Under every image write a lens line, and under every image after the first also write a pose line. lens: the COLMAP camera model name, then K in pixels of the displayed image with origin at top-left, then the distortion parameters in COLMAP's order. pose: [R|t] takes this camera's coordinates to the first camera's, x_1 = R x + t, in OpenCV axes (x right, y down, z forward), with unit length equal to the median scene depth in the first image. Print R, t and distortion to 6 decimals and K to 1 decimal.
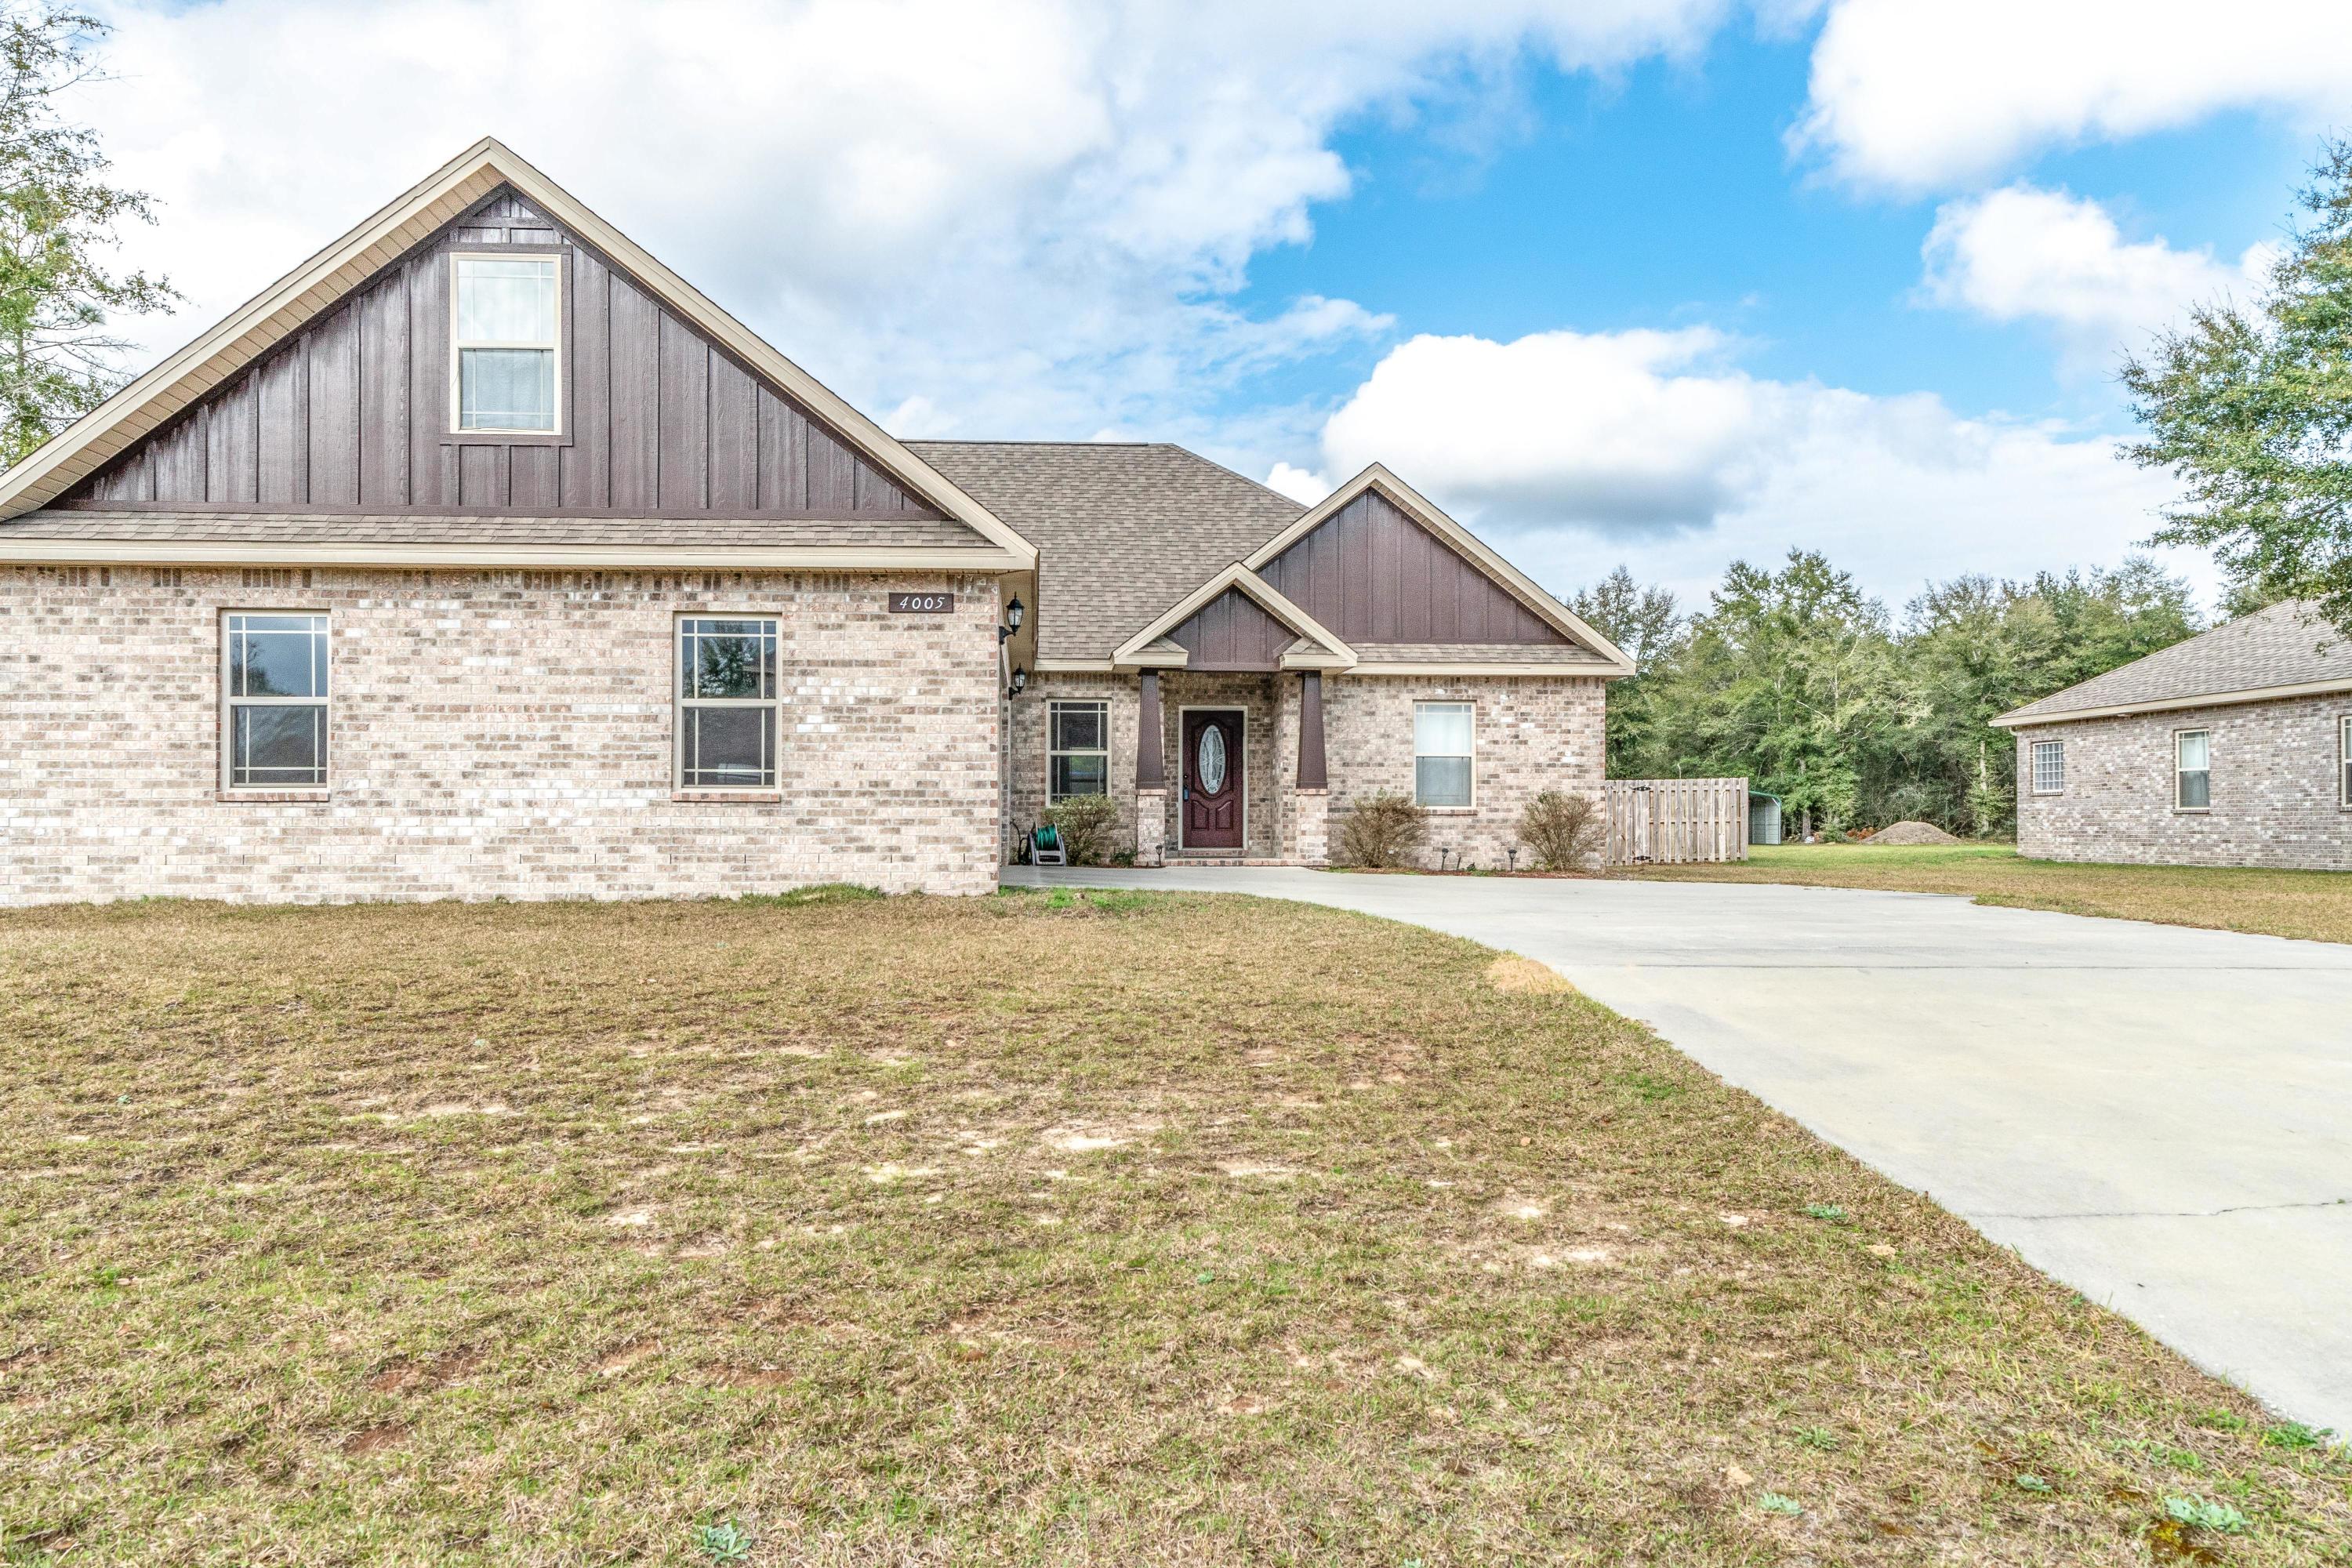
lens RADIAL K [[1484.6, 0, 1254.5], [0, 1484.6, 824.5], [0, 0, 1]] dist [0.004162, -0.003363]
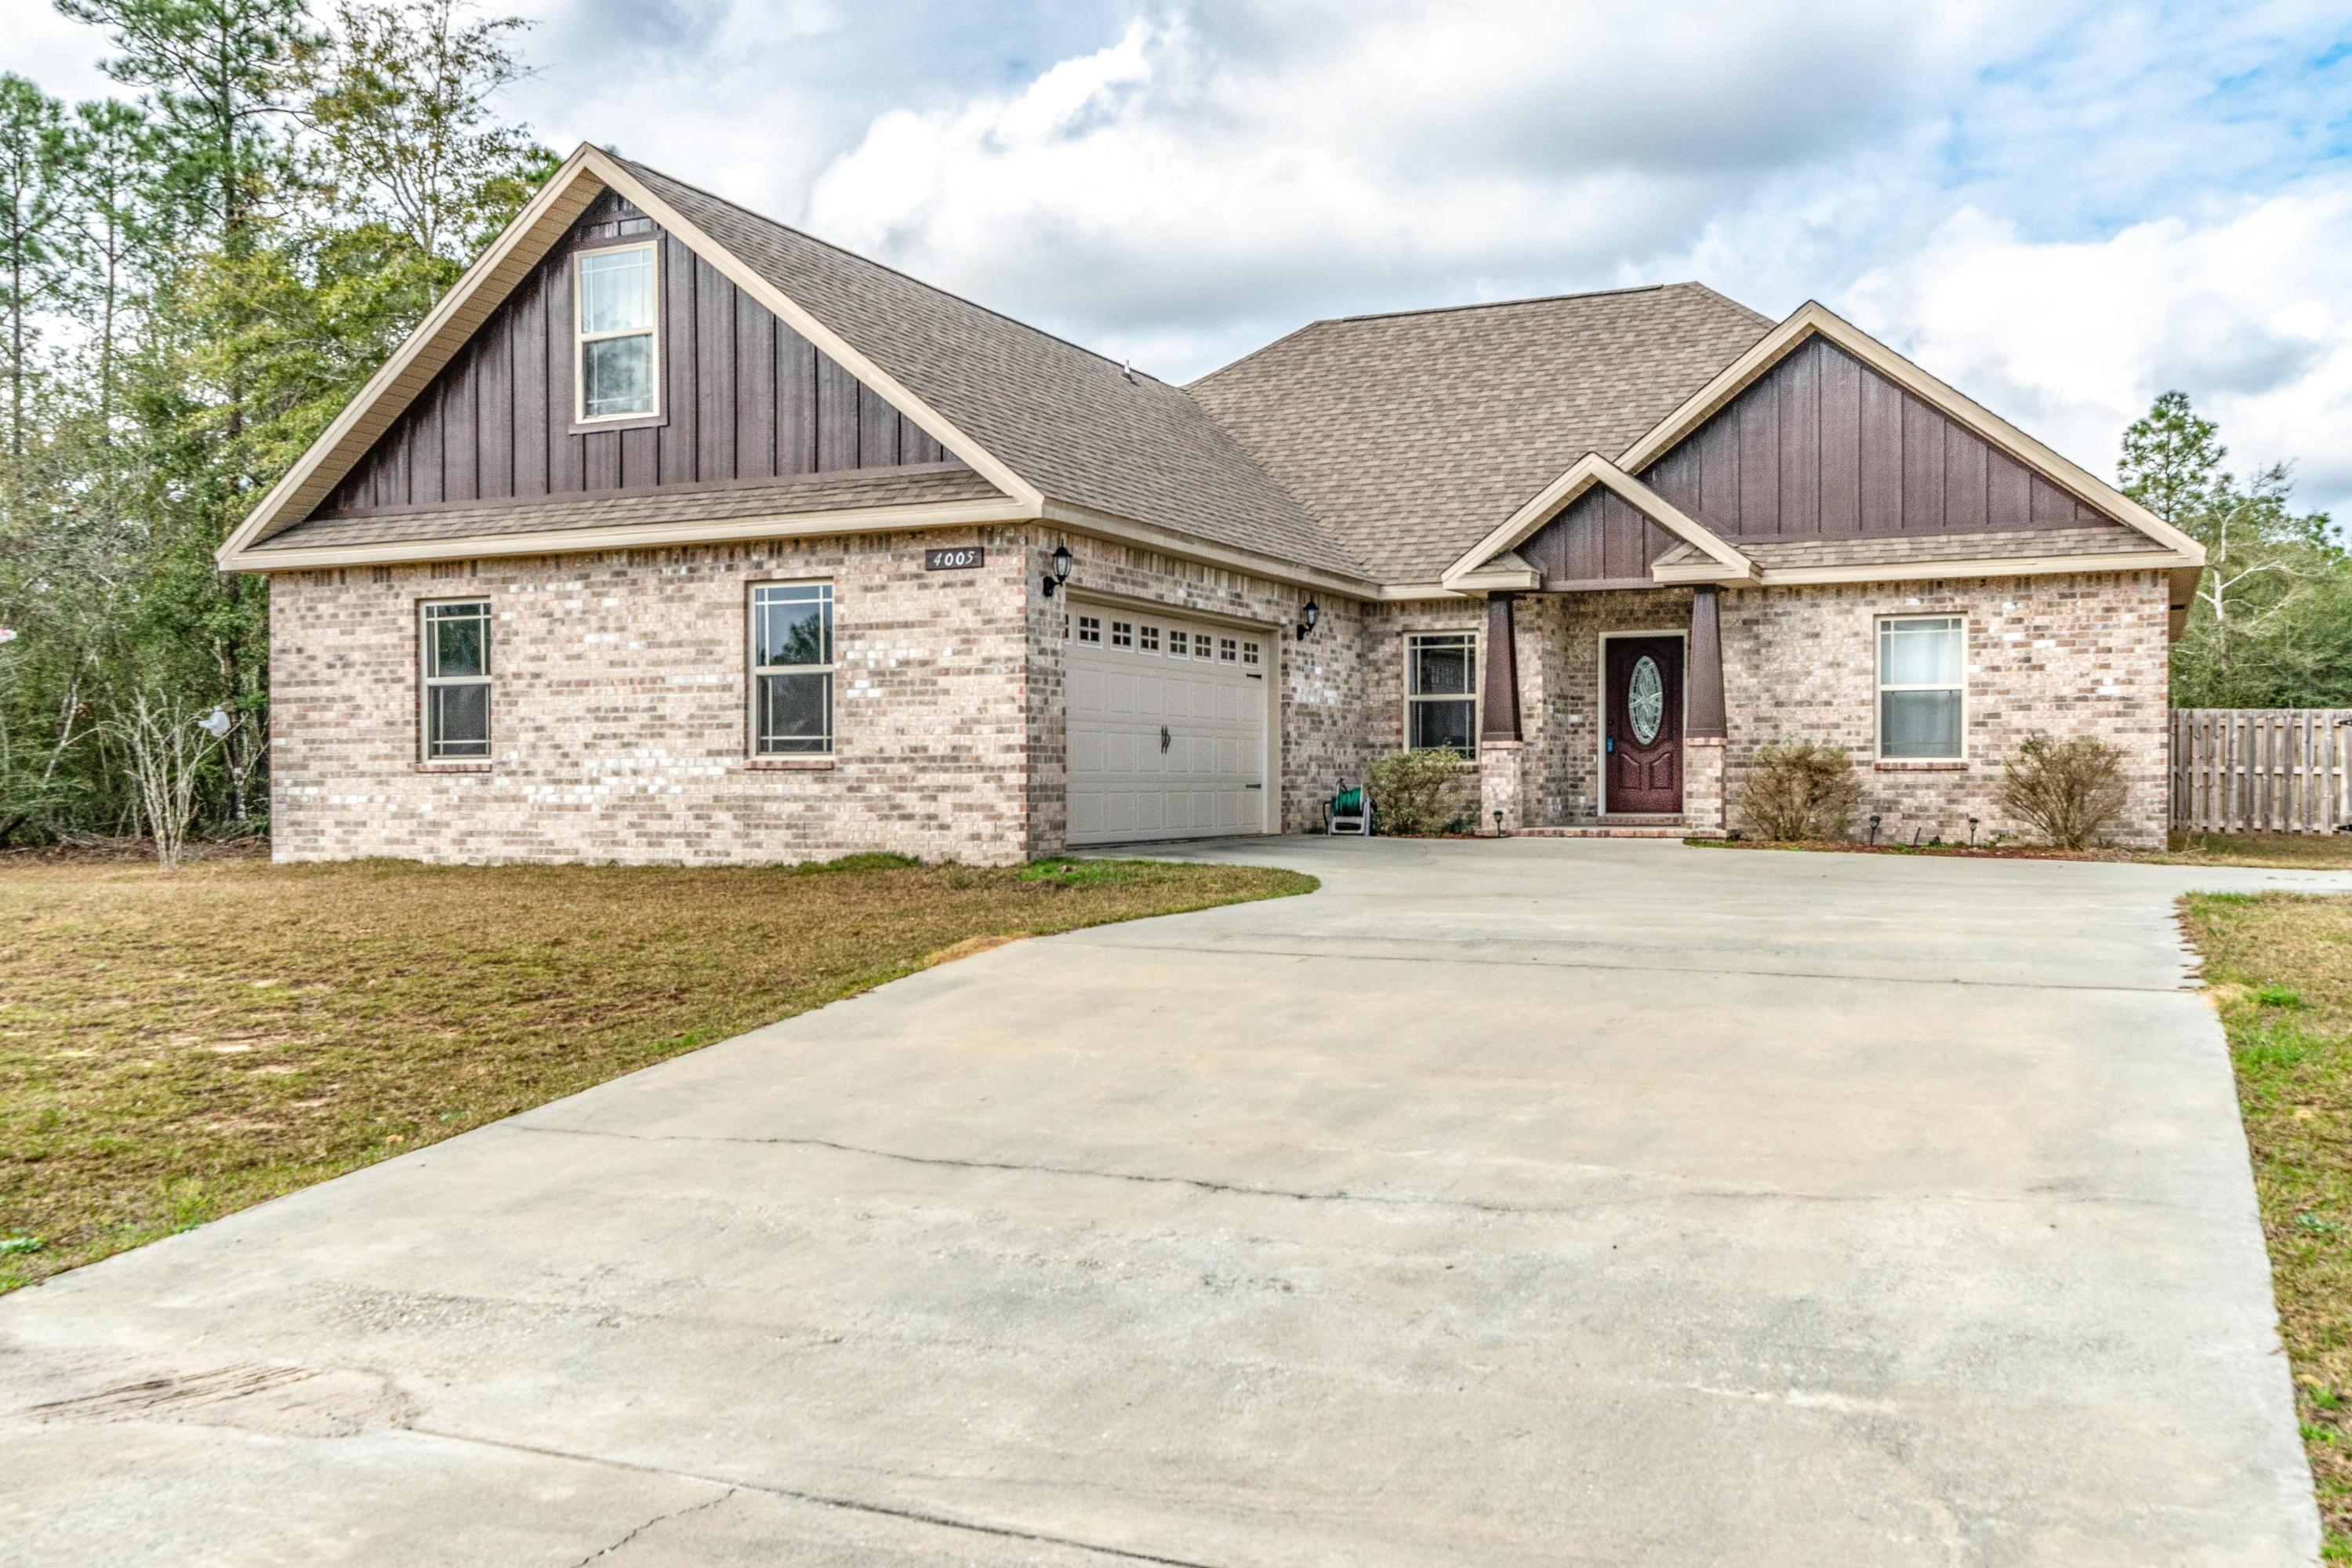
lens RADIAL K [[1942.8, 0, 1167.4], [0, 1942.8, 794.3], [0, 0, 1]] dist [0.005235, 0.001011]
pose [[0.891957, -0.001226, -0.452119, 0.461492], [0.005008, 0.999962, 0.007168, -0.006304], [0.452093, -0.008658, 0.891929, -0.051011]]
